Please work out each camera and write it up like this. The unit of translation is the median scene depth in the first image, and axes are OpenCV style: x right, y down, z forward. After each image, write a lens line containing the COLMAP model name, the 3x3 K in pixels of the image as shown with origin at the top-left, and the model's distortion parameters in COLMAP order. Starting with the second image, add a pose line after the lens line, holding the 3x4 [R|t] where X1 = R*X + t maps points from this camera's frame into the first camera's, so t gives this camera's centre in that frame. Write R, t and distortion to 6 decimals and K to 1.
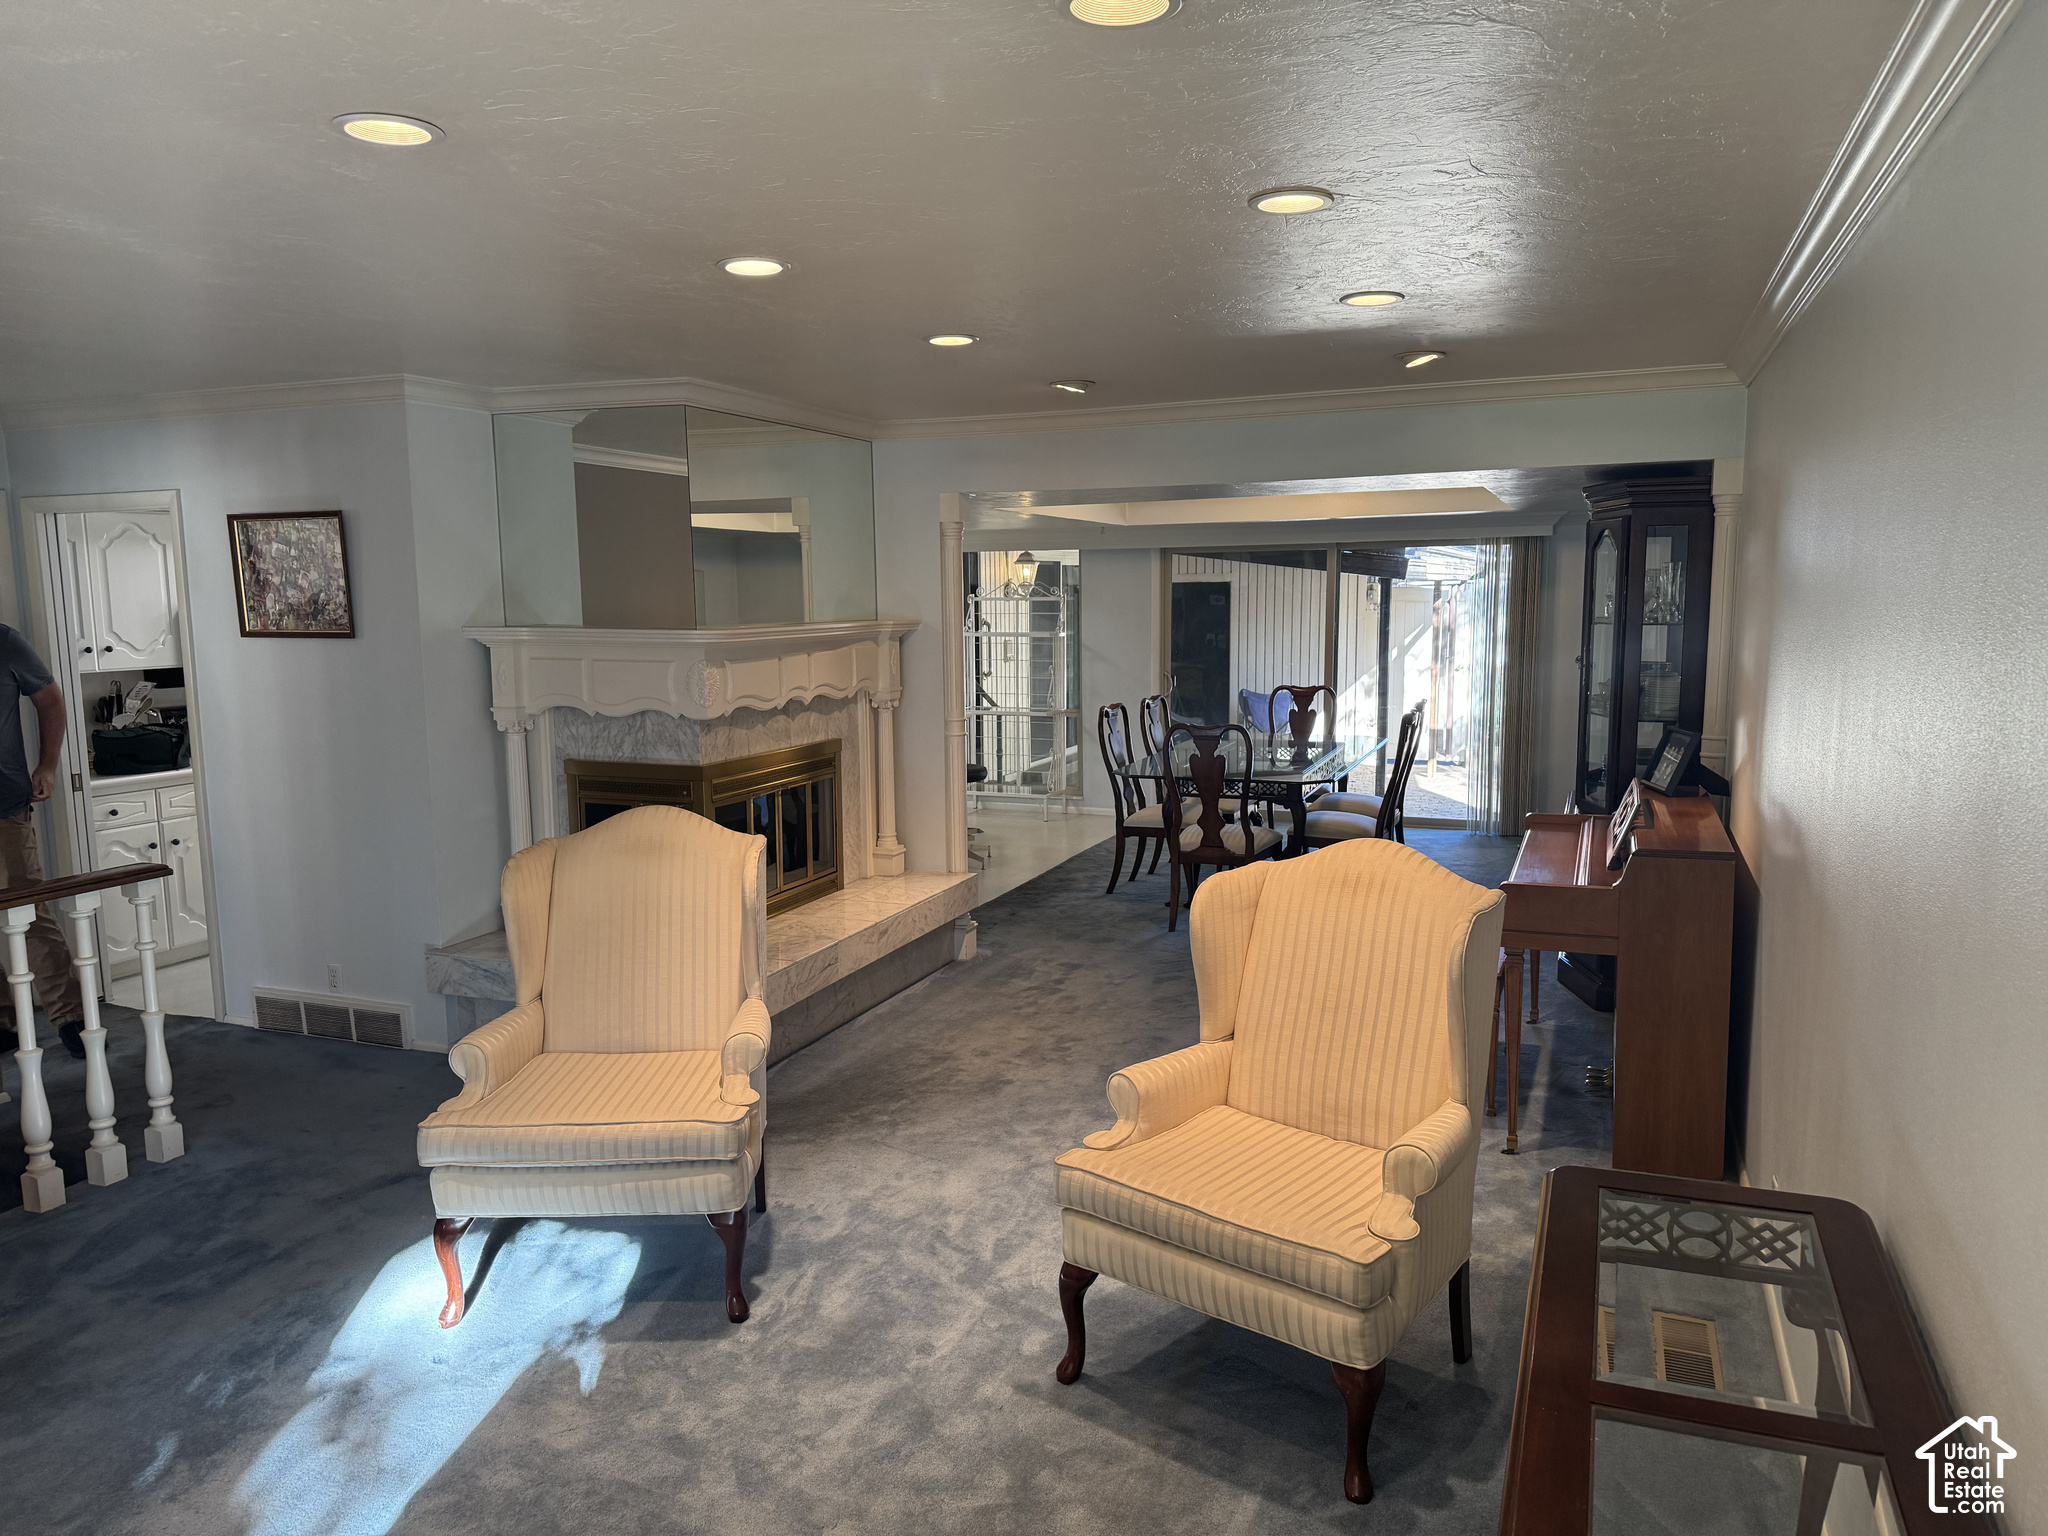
lens RADIAL K [[1441.3, 0, 1026.0], [0, 1441.3, 780.3], [0, 0, 1]] dist [0.004067, 0.001328]
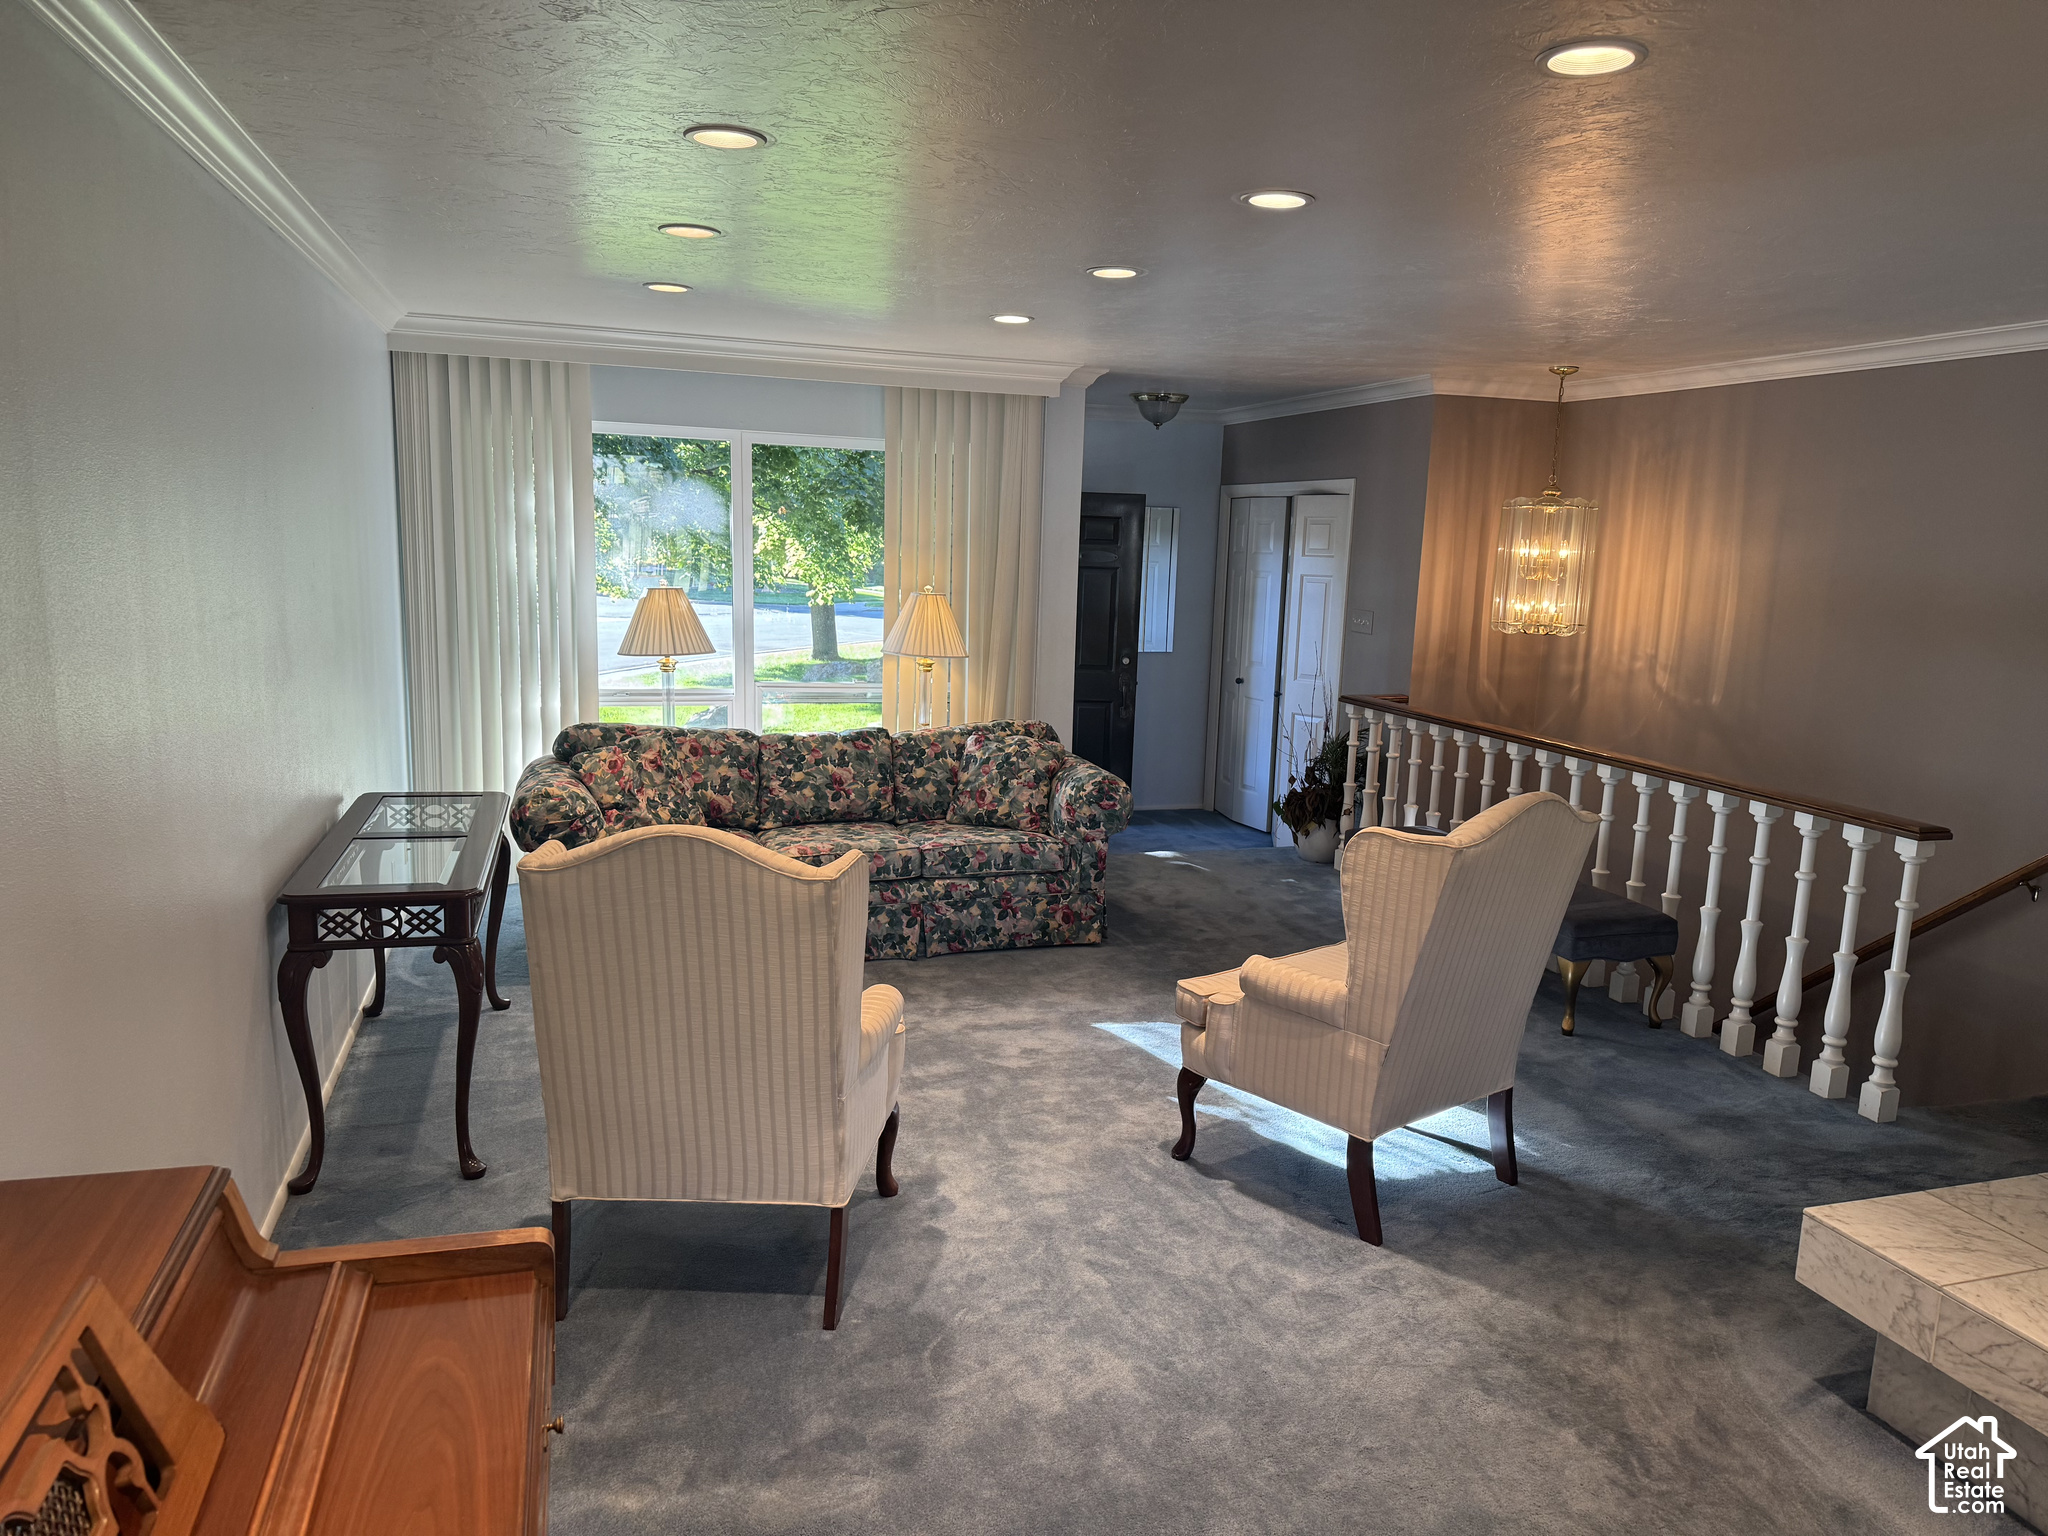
lens RADIAL K [[1421.6, 0, 1014.2], [0, 1421.6, 776.4], [0, 0, 1]] dist [0.142913, -0.218444]
pose [[-0.793957, 0.088128, -0.601553, 0.370143], [-0.105337, 0.954535, 0.278868, -0.144671], [0.598779, 0.284775, -0.748576, 1.103625]]
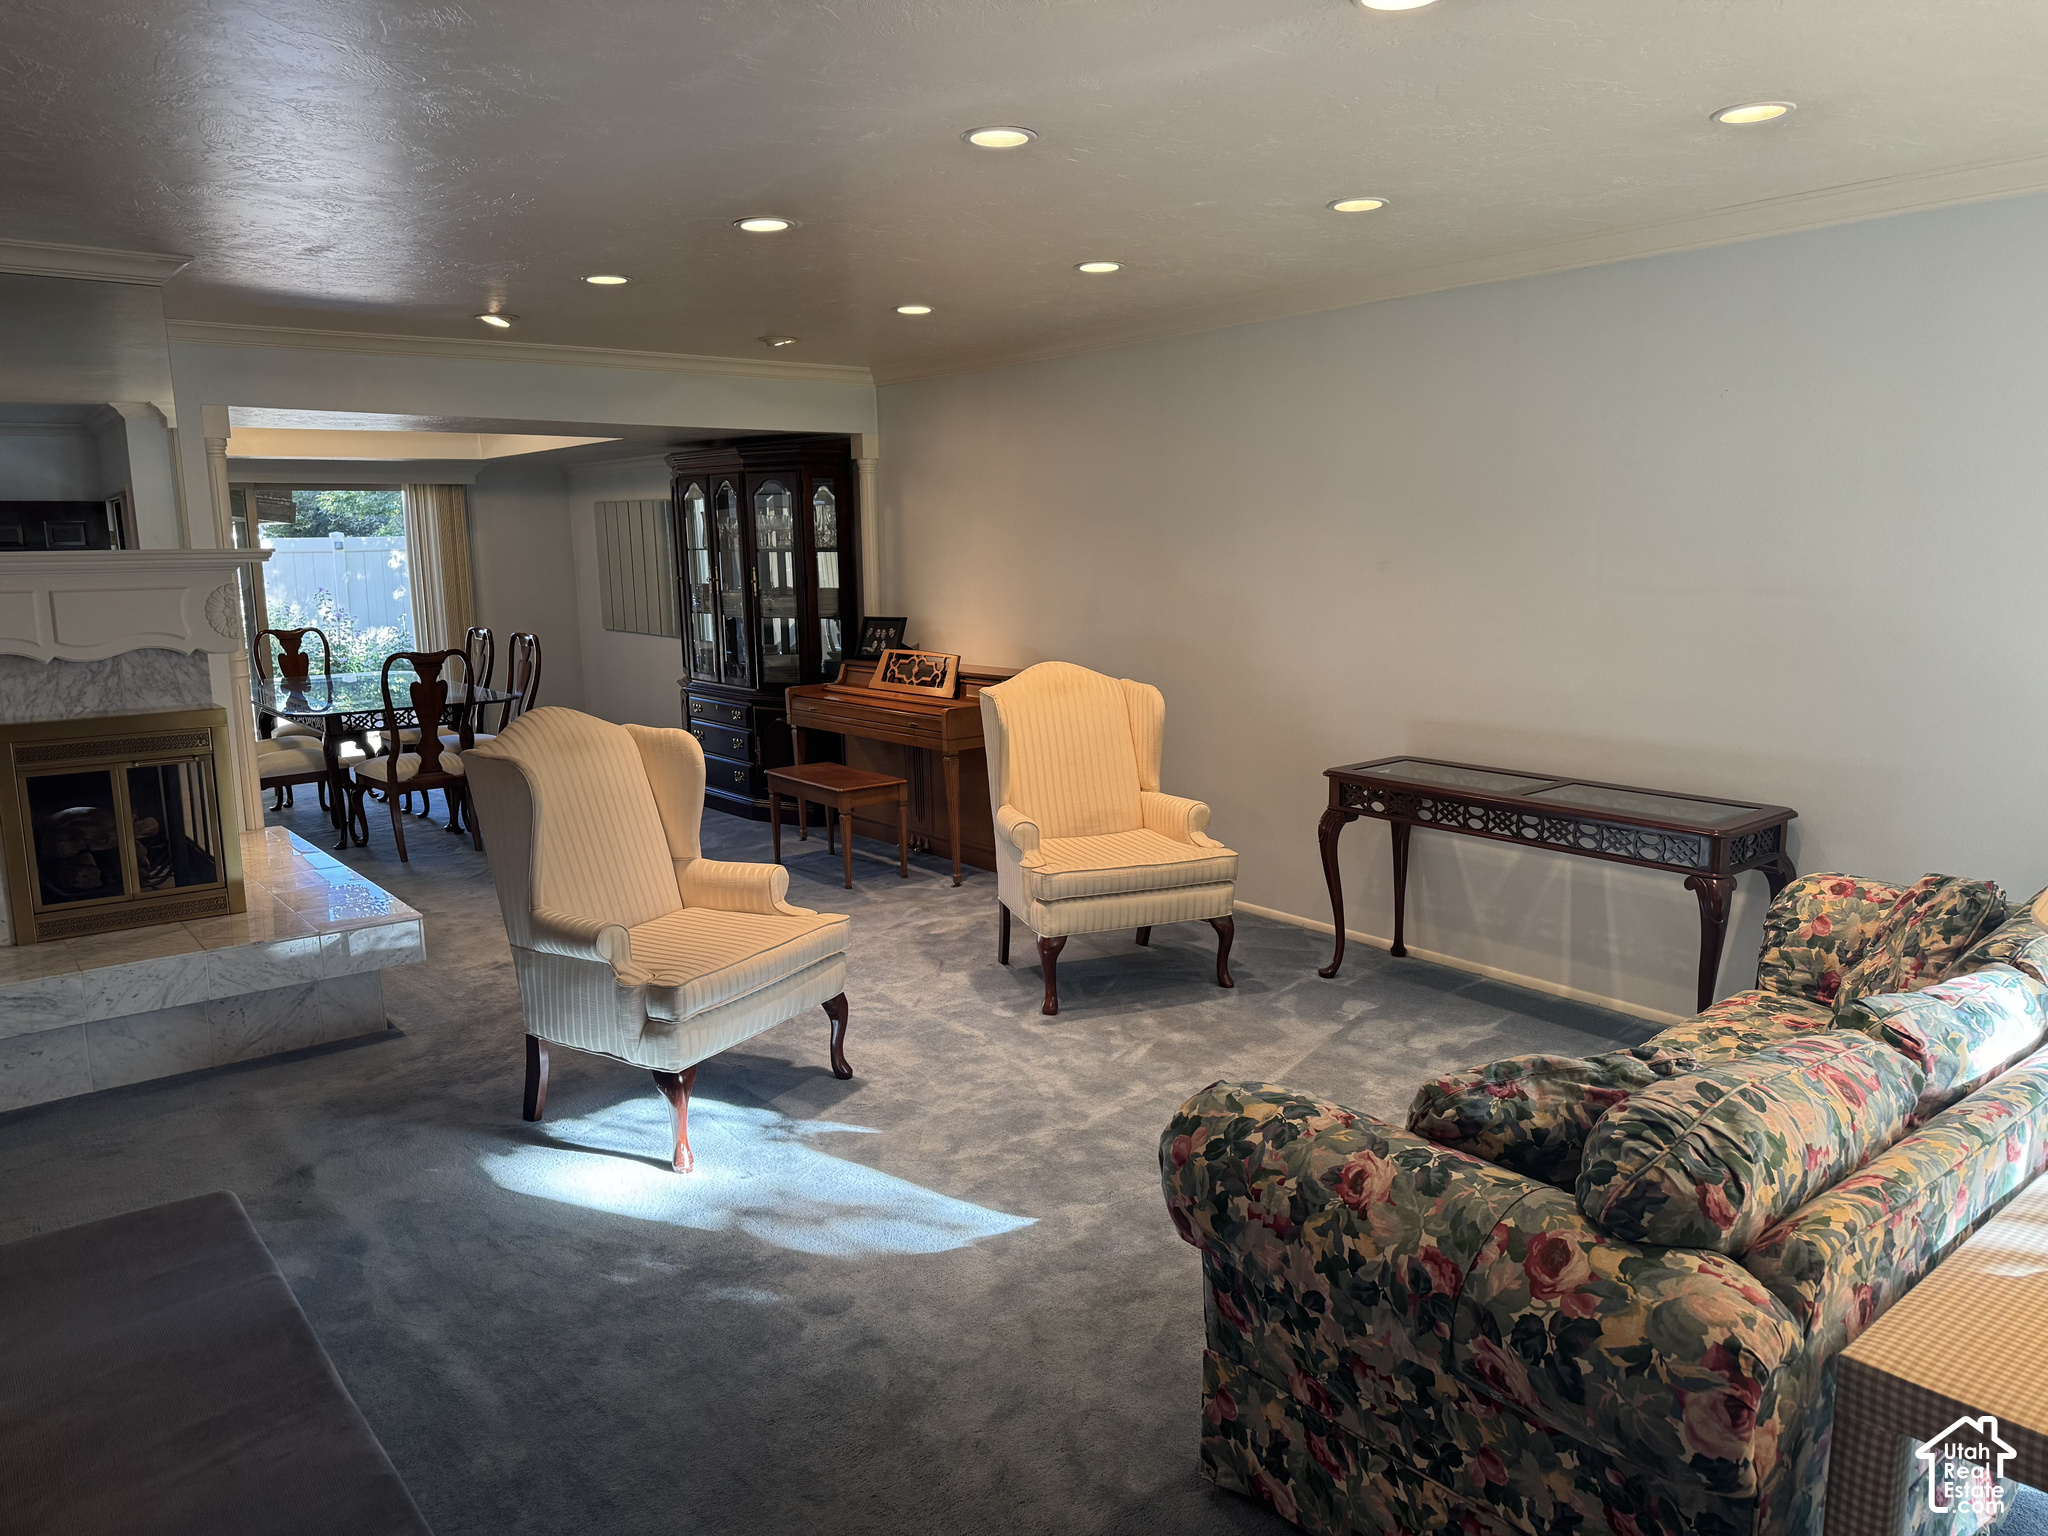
lens RADIAL K [[1421.6, 0, 1014.2], [0, 1421.6, 776.4], [0, 0, 1]] dist [0.142913, -0.218444]
pose [[0.490578, -0.141283, 0.859868, -0.759368], [0.122849, 0.988127, 0.092268, 0.008753], [-0.862694, 0.060369, 0.502110, 0.144193]]
